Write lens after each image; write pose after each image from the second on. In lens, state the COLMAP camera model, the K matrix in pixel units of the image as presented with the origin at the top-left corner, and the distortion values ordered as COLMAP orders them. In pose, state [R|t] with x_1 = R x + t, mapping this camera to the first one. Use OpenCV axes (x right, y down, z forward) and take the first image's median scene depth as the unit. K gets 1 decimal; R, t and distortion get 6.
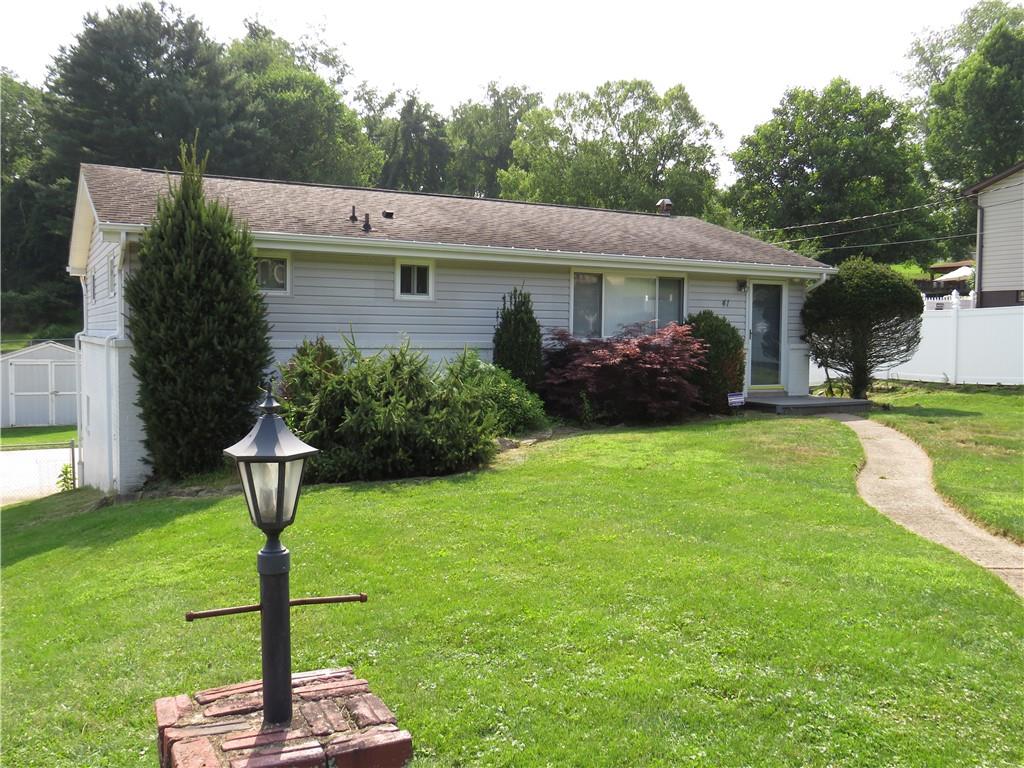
lens RADIAL K [[907.5, 0, 512.2], [0, 907.5, 387.1], [0, 0, 1]] dist [-0.057039, 0.009271]
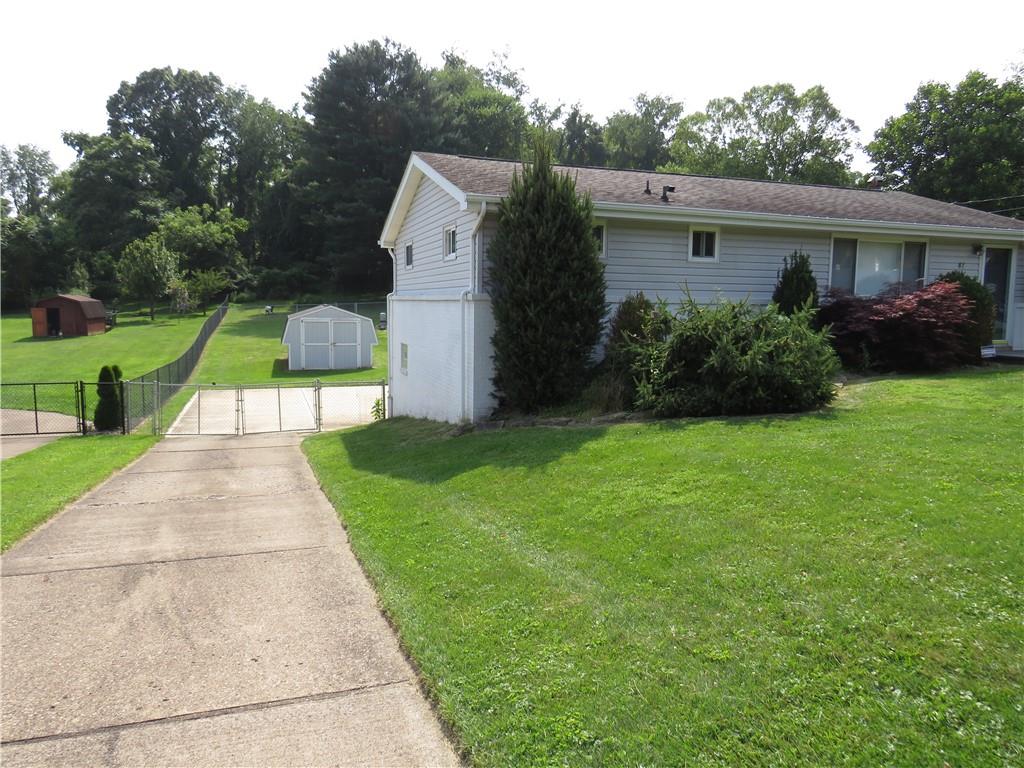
lens RADIAL K [[715.1, 0, 509.4], [0, 715.1, 378.3], [0, 0, 1]] dist [-0.038141, 0.011289]
pose [[0.985697, 0.017254, -0.167644, -0.150053], [-0.009675, 0.998898, 0.045920, 0.009939], [0.168252, -0.043642, 0.984778, 0.043298]]
